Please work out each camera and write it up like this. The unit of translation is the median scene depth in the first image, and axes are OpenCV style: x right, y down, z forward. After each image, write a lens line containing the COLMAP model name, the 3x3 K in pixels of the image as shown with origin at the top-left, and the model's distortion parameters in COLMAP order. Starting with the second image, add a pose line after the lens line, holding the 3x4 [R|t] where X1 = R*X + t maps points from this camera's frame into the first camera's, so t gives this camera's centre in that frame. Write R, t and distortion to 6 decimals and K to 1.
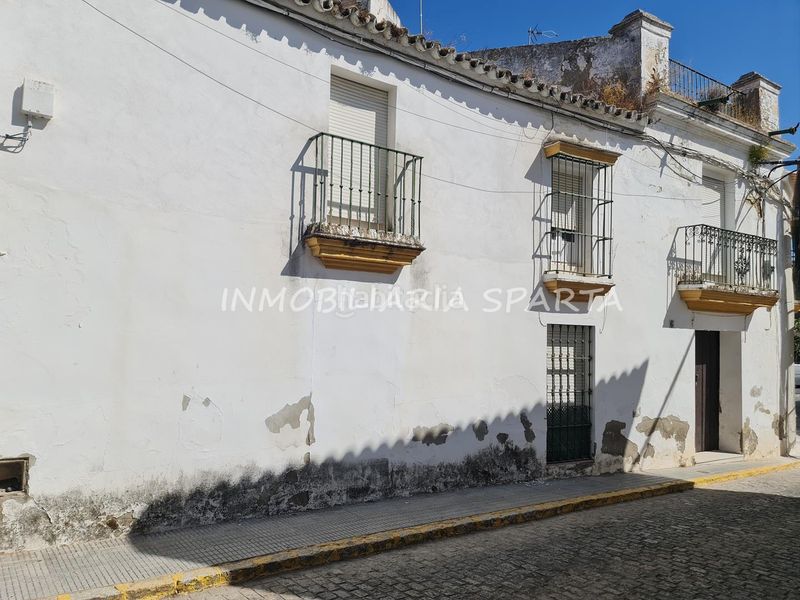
lens RADIAL K [[594.6, 0, 400.0], [0, 594.6, 300.0], [0, 0, 1]] dist [0.103445, -0.115273]
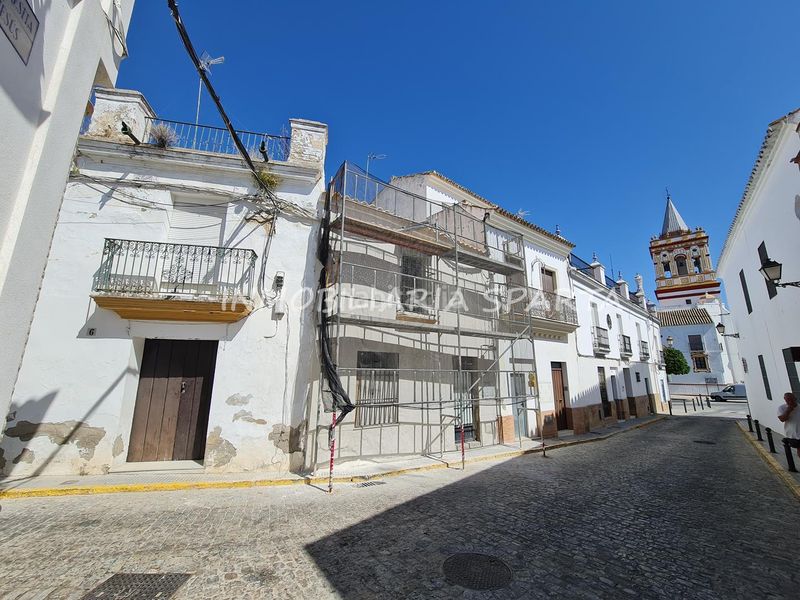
lens RADIAL K [[330.3, 0, 402.5], [0, 330.3, 298.7], [0, 0, 1]] dist [-0.011158, 0.003087]
pose [[0.931859, -0.095607, -0.349997, 1.339676], [0.038244, 0.985166, -0.167290, 0.113766], [0.360799, 0.142506, 0.921692, 0.745668]]
